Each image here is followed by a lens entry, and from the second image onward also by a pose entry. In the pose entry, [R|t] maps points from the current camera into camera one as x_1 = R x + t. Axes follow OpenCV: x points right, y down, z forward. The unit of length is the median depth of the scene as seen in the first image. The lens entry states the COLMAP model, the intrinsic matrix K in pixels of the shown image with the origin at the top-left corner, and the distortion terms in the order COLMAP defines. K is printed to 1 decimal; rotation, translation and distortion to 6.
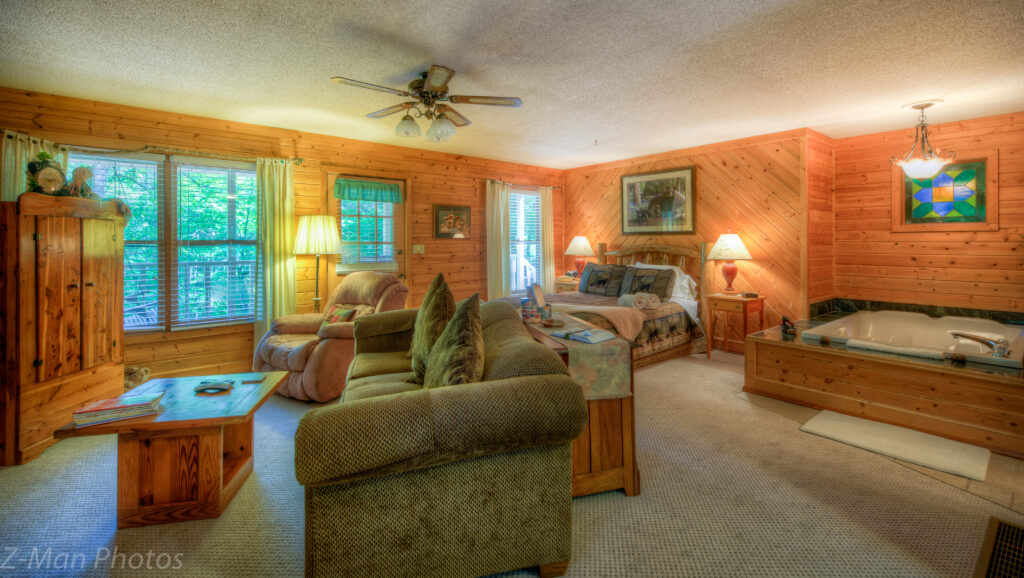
lens RADIAL K [[445.7, 0, 510.6], [0, 445.7, 239.1], [0, 0, 1]] dist [0.001179, -0.000448]
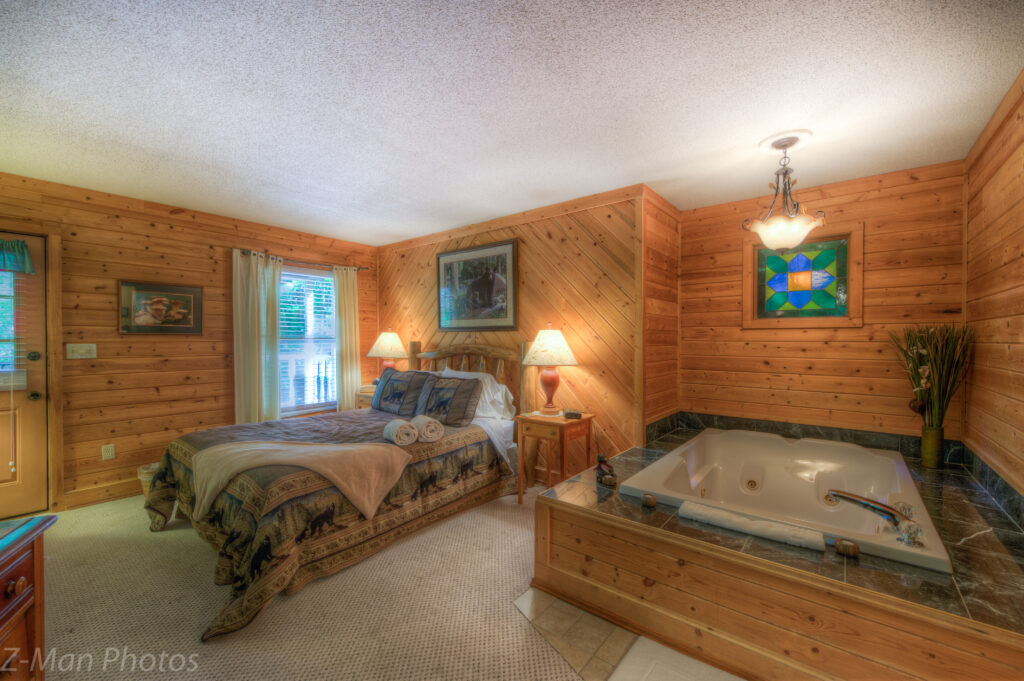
lens RADIAL K [[427.1, 0, 512.0], [0, 427.1, 340.5], [0, 0, 1]] dist [0.011988, 0.000122]
pose [[0.976244, 0.002163, 0.216663, 0.283105], [-0.004024, 0.999959, 0.008150, 0.000515], [-0.216636, -0.008828, 0.976213, 0.337080]]
